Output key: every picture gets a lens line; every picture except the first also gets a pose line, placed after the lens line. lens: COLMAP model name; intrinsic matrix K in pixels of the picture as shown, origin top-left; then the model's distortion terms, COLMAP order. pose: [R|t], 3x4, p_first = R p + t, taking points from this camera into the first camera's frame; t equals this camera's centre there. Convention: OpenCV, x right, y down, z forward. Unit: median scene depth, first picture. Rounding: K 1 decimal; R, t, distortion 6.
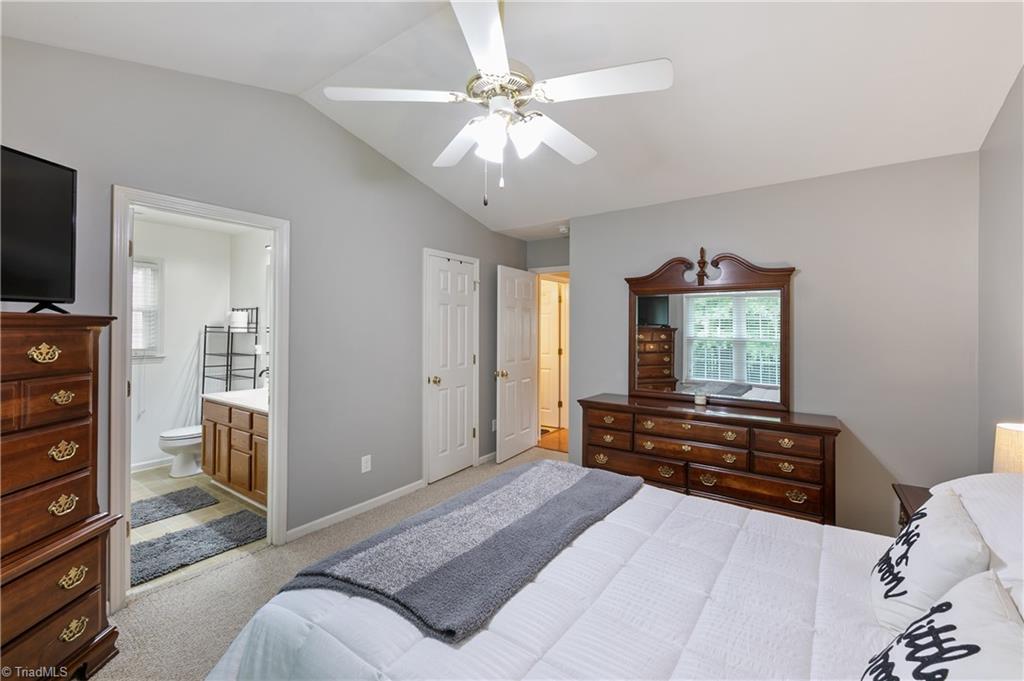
lens RADIAL K [[413.0, 0, 514.9], [0, 413.0, 330.6], [0, 0, 1]] dist [0.007021, -0.002195]
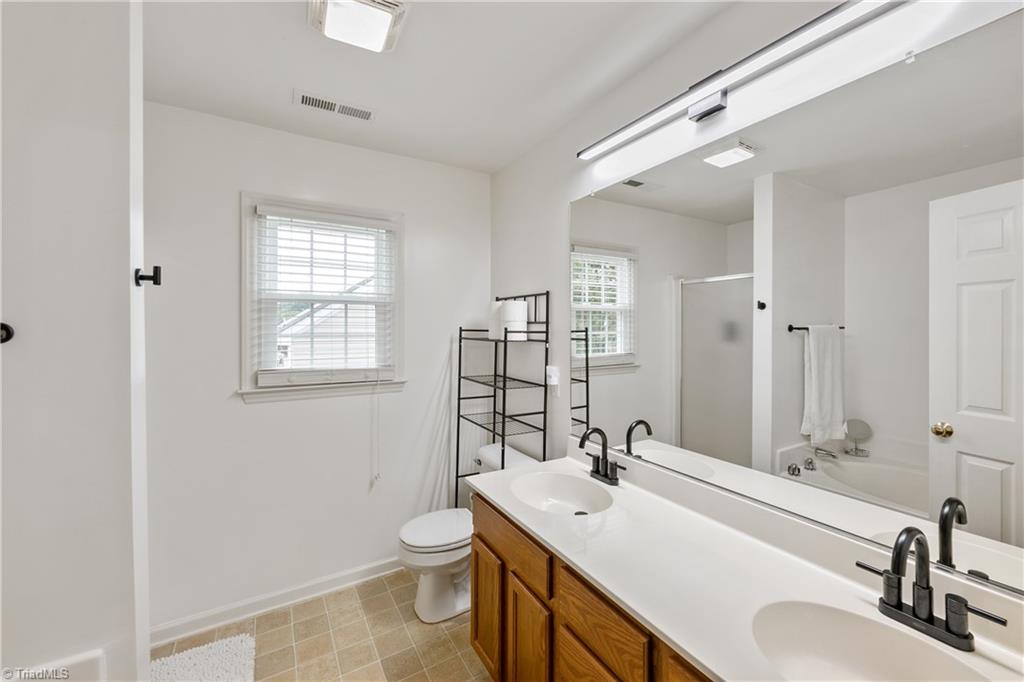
lens RADIAL K [[413.0, 0, 511.7], [0, 413.0, 335.2], [0, 0, 1]] dist [0.007021, -0.002195]
pose [[0.901642, 0.004248, -0.432462, -0.440244], [0.003155, 0.999861, 0.016399, -0.010969], [0.432471, -0.016151, 0.901503, 0.520249]]
